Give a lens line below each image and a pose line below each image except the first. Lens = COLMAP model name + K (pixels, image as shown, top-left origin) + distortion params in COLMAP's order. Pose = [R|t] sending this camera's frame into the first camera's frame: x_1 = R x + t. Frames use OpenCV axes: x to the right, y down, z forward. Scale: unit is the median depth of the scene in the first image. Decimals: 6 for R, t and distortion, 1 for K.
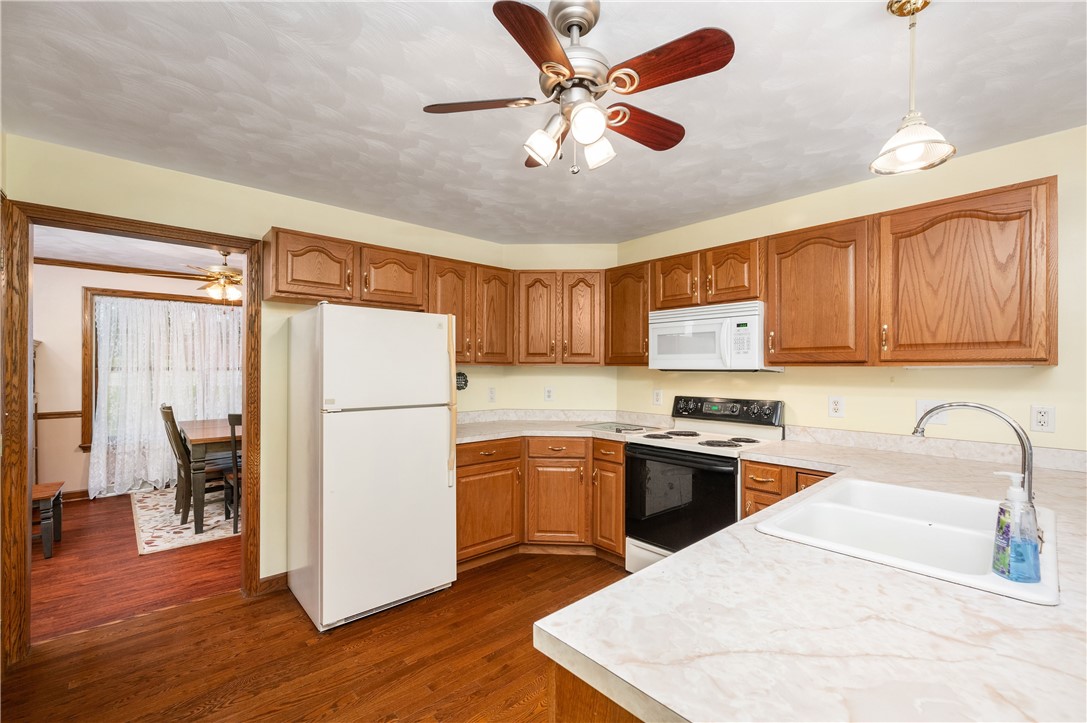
lens RADIAL K [[459.7, 0, 559.4], [0, 459.7, 366.2], [0, 0, 1]] dist [-0.003423, 0.000759]
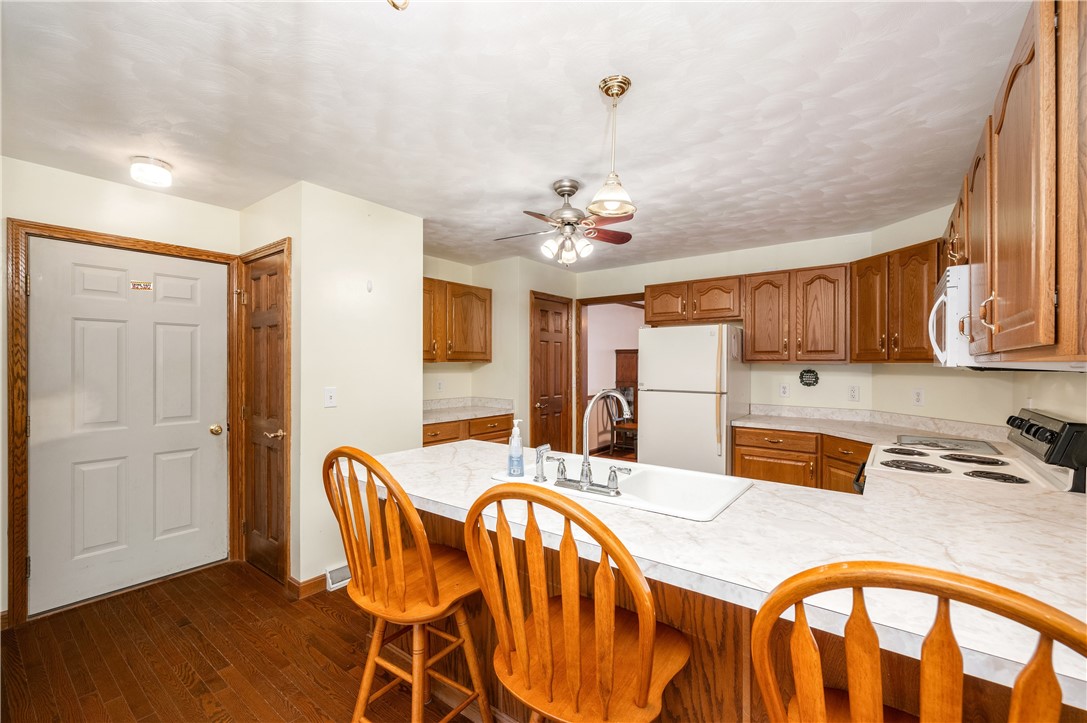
lens RADIAL K [[459.7, 0, 540.1], [0, 459.7, 359.5], [0, 0, 1]] dist [-0.003423, 0.000759]
pose [[0.173908, -0.013625, -0.984668, 2.626533], [0.000450, 0.999905, -0.013757, 0.014469], [0.984762, 0.001950, 0.173897, -0.619599]]
